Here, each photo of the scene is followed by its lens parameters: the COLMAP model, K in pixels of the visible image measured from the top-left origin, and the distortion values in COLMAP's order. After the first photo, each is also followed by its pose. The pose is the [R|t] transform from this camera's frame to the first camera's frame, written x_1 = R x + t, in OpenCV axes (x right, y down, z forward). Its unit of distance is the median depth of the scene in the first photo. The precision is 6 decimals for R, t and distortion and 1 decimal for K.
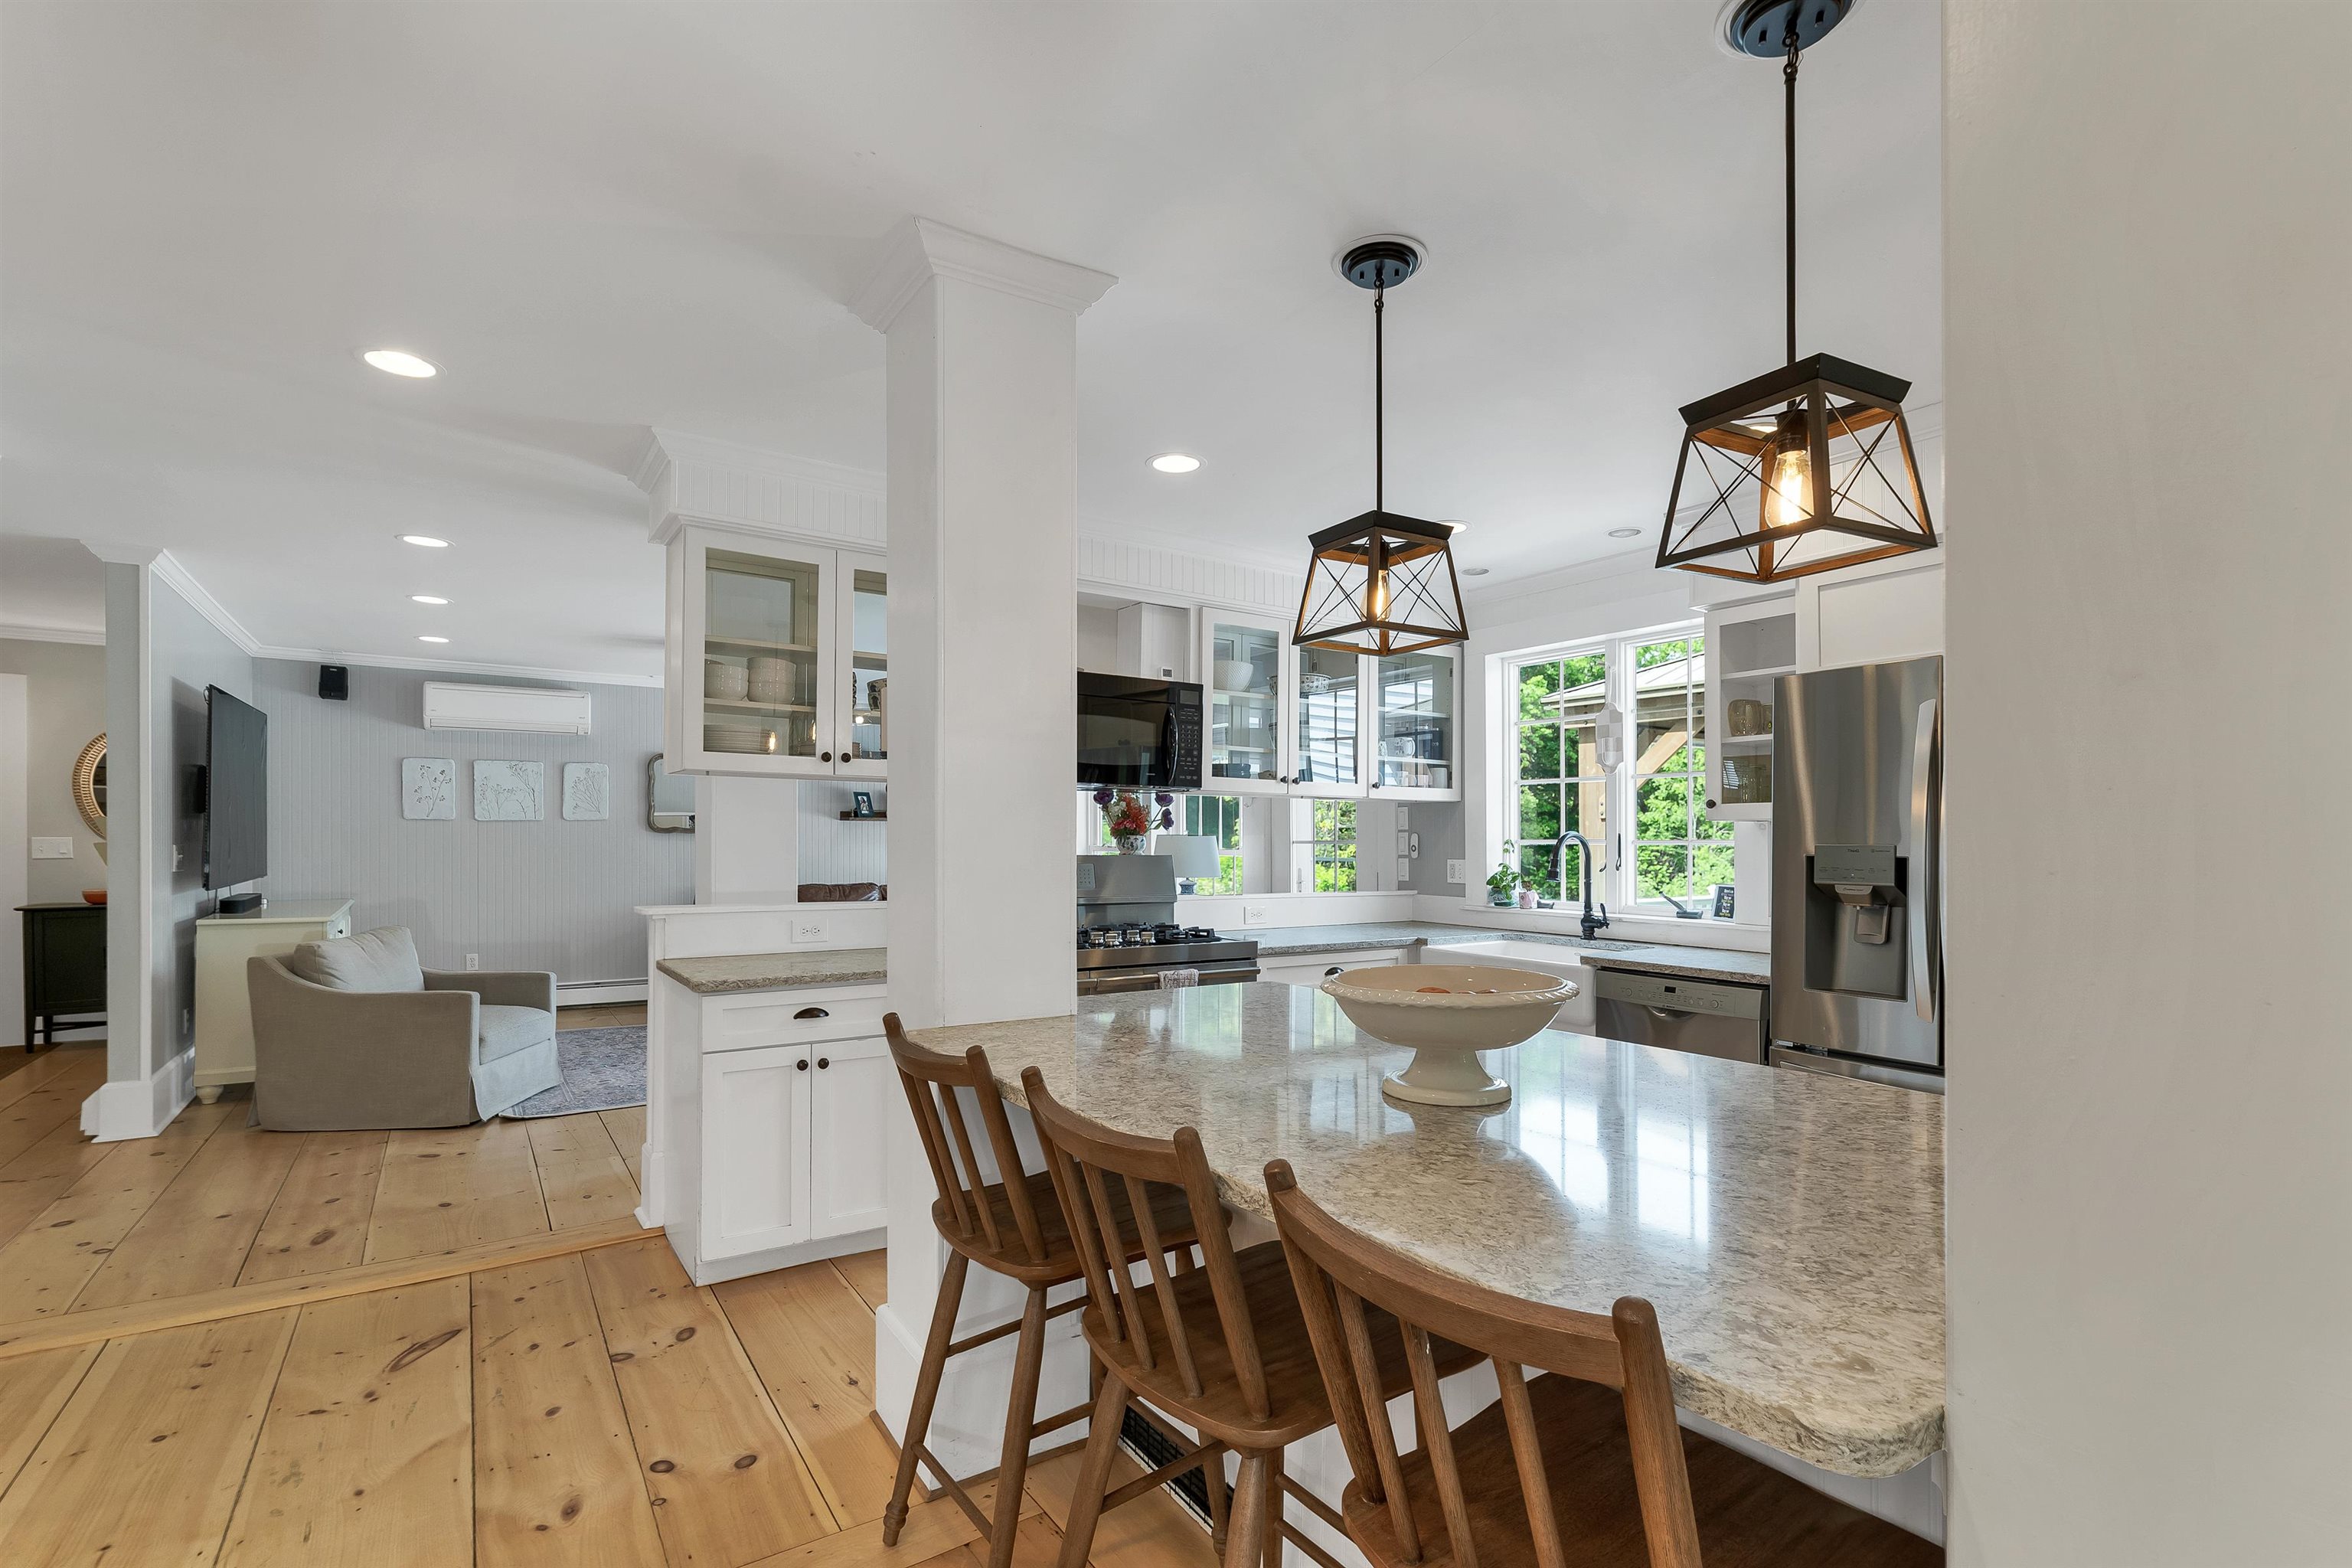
lens RADIAL K [[1088.9, 0, 1169.2], [0, 1088.9, 832.5], [0, 0, 1]] dist [0.000002, 0.000108]
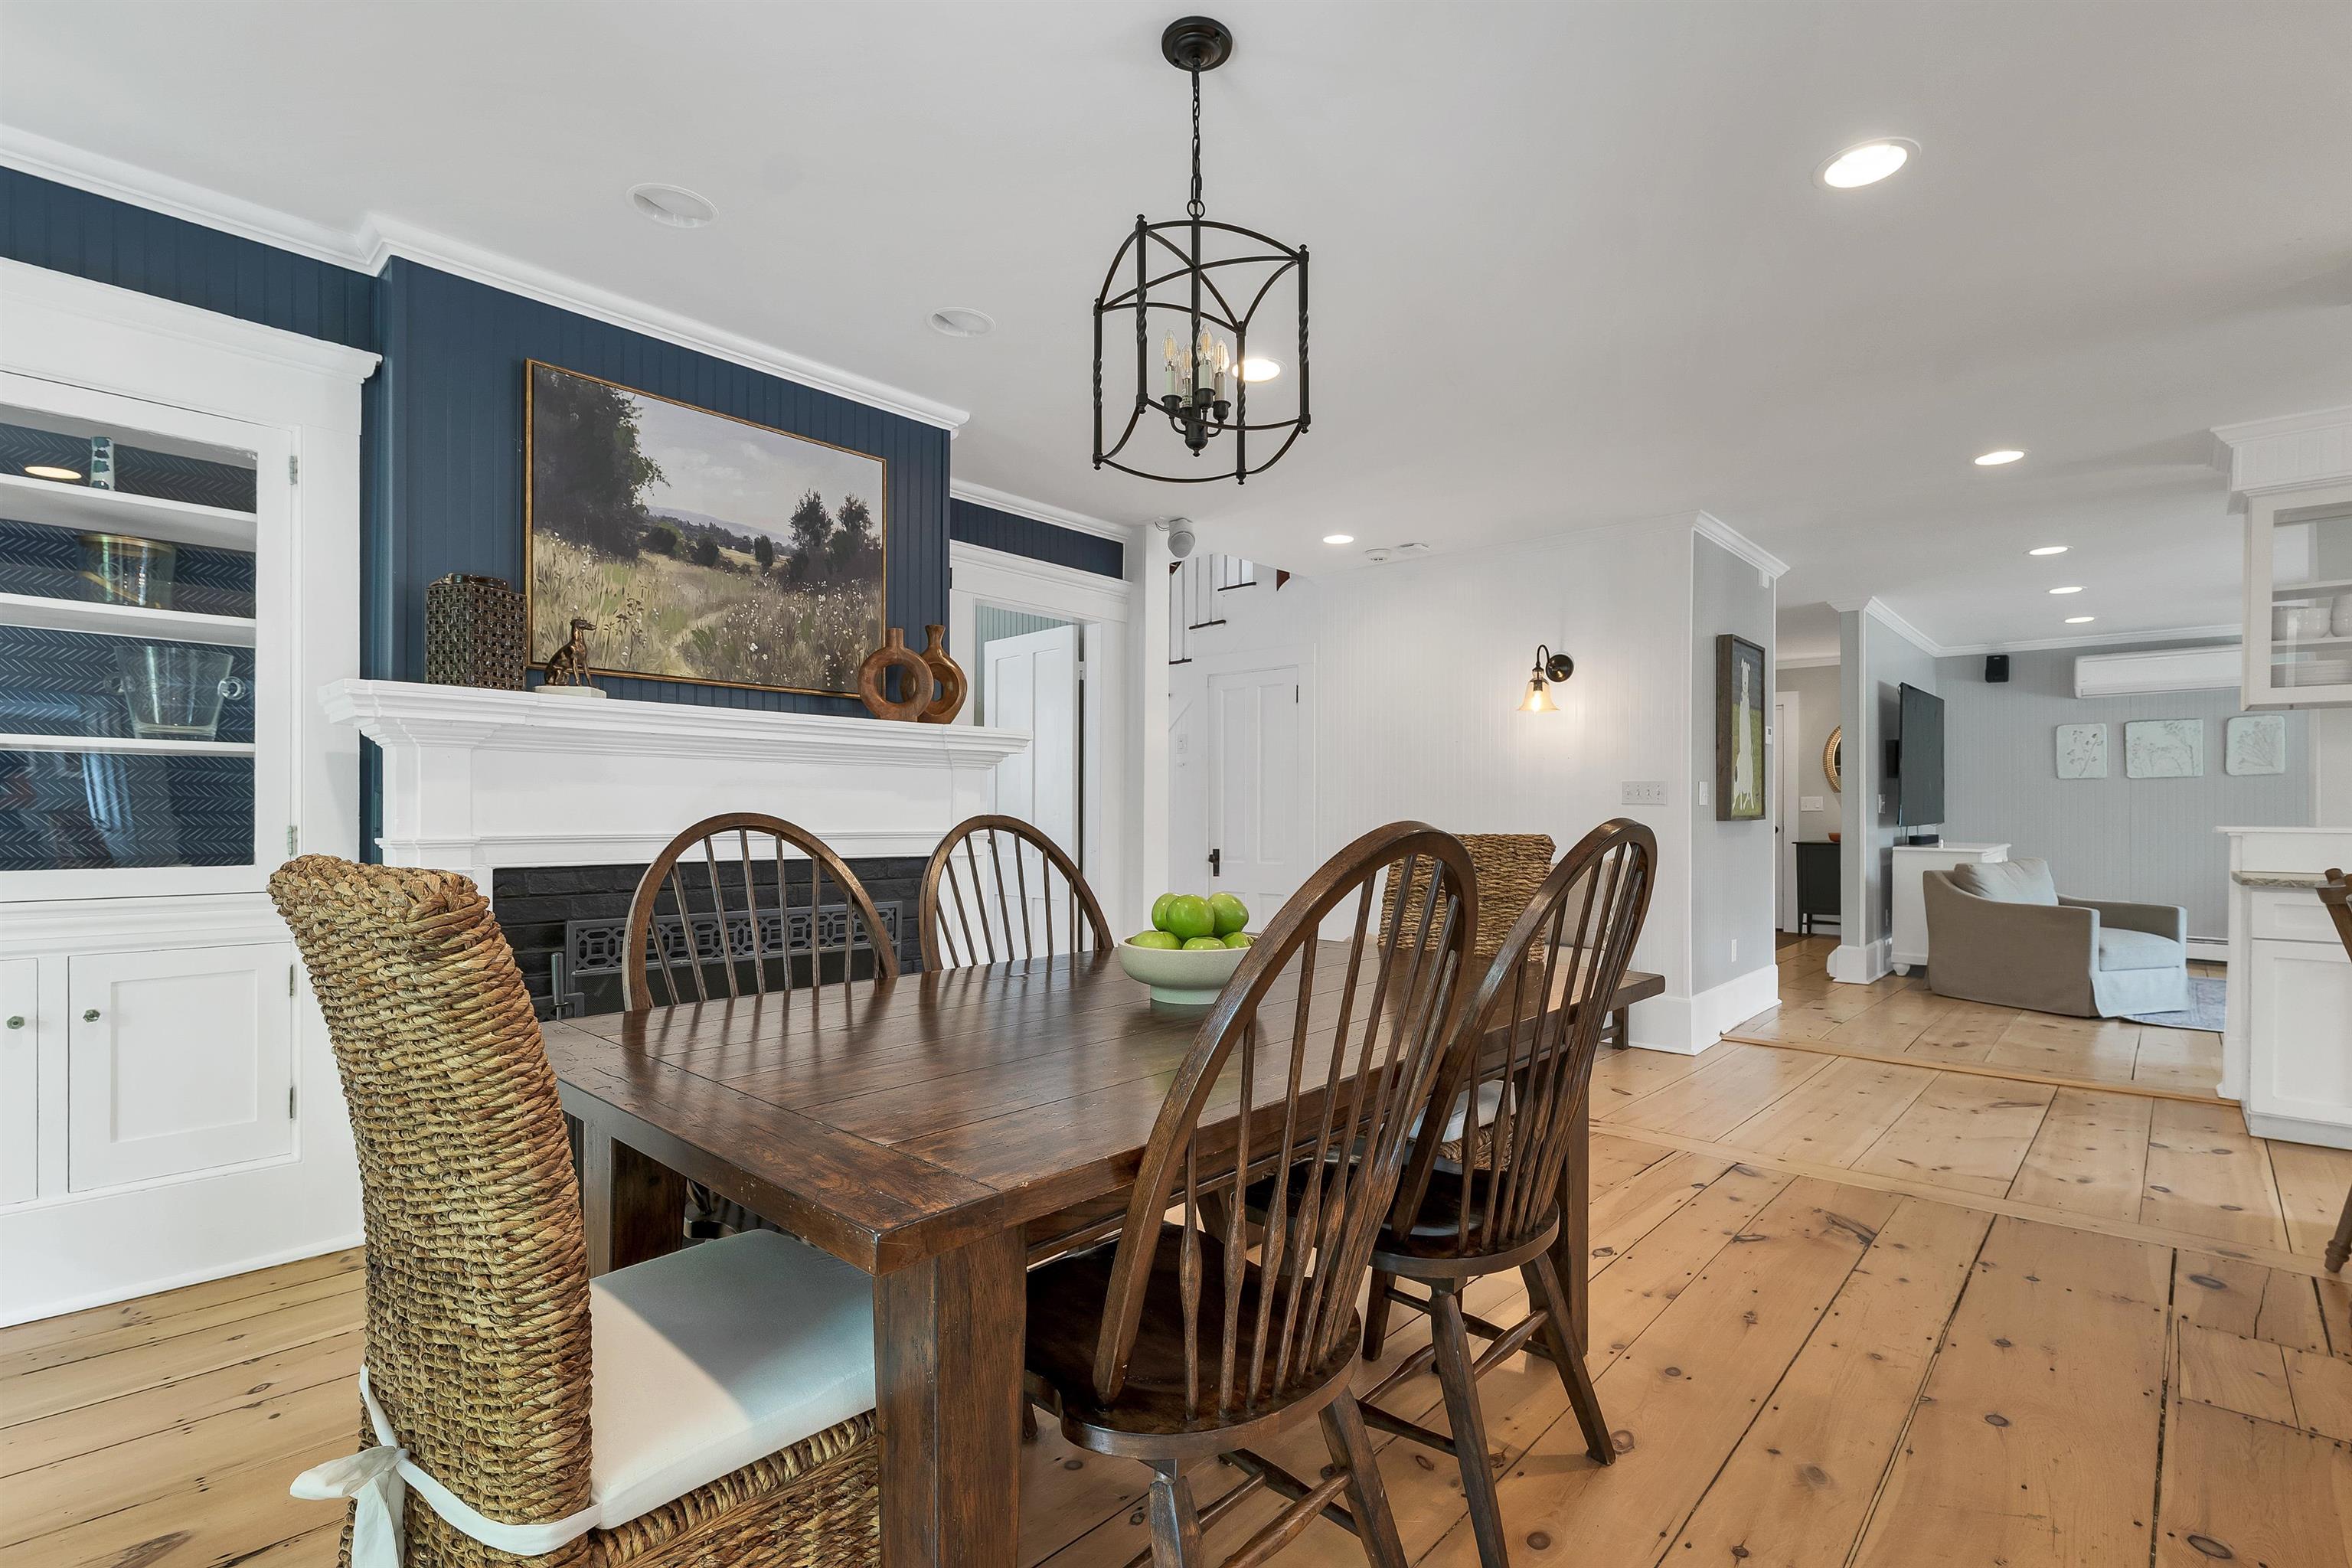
lens RADIAL K [[1078.1, 0, 1184.0], [0, 1078.1, 819.6], [0, 0, 1]] dist [0.000891, -0.000177]
pose [[0.244765, 0.001742, -0.969581, 0.260213], [0.001309, 0.999997, 0.002128, 0.039788], [0.969582, -0.001790, 0.244762, -0.258688]]
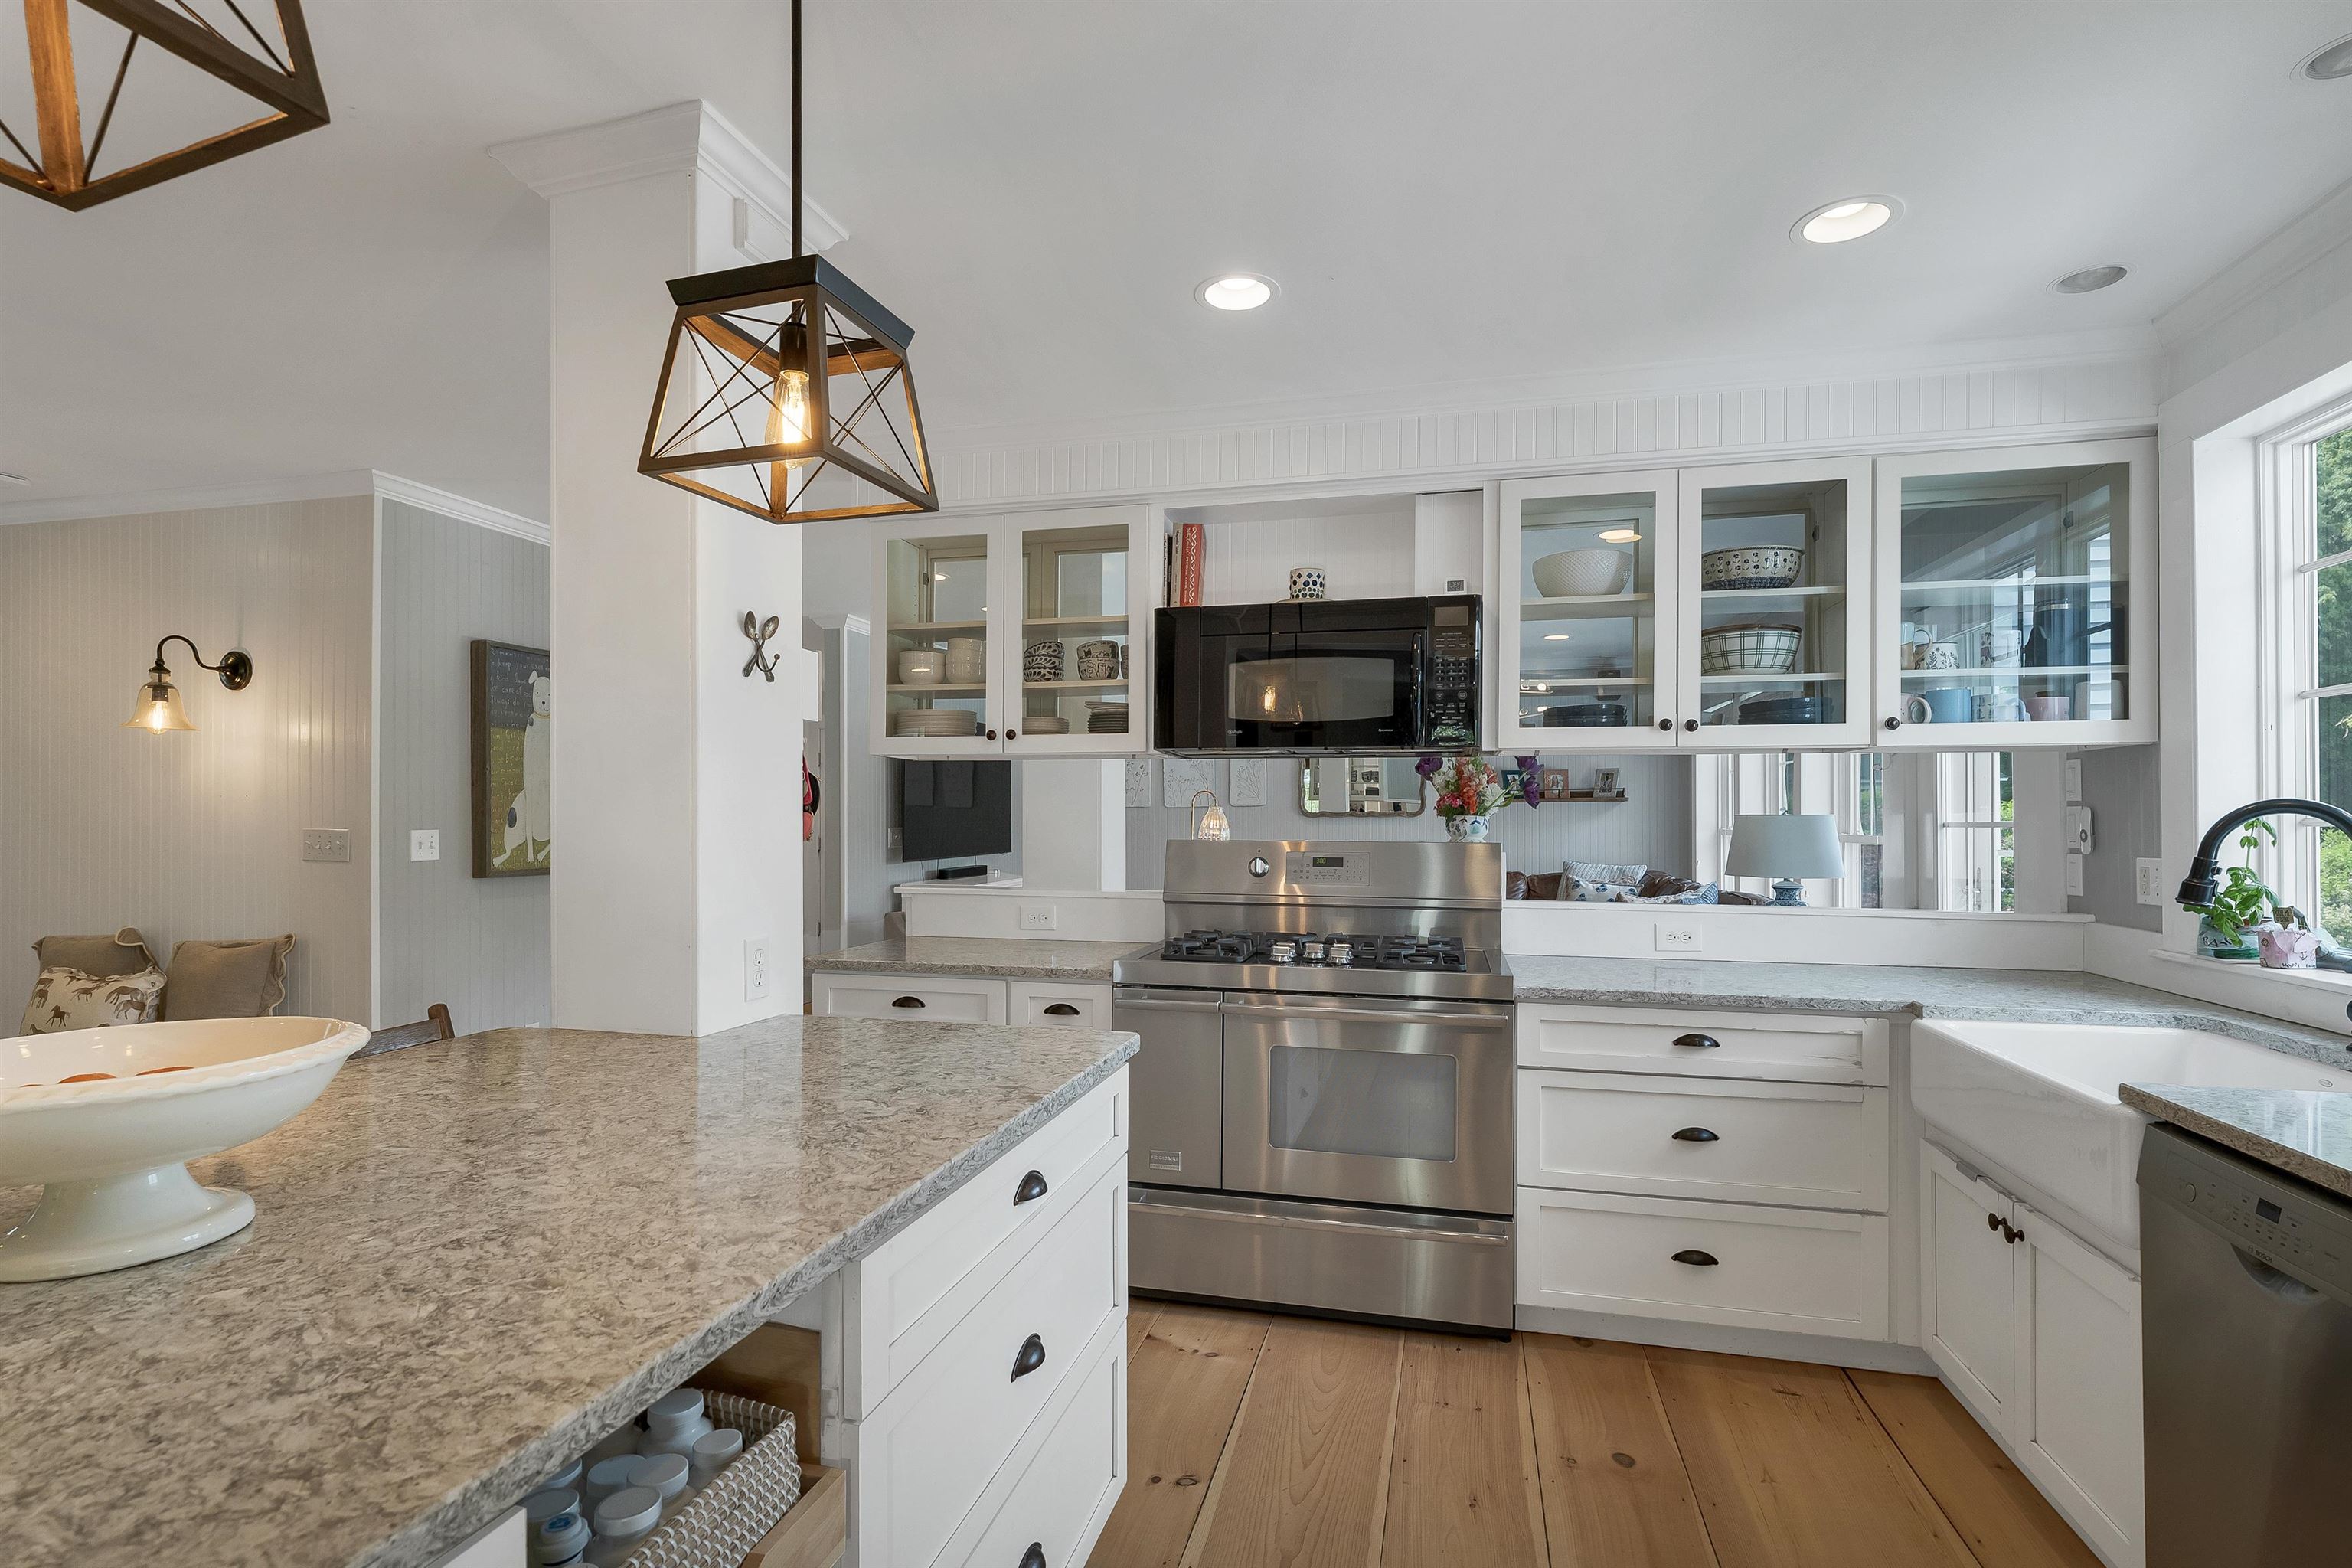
lens RADIAL K [[1104.3, 0, 1176.7], [0, 1104.3, 820.3], [0, 0, 1]] dist [0.000823, -0.000140]
pose [[0.674367, -0.004843, -0.738381, 0.349646], [0.006544, 0.999978, -0.000583, 0.004550], [0.738368, -0.004439, 0.674384, 0.328057]]
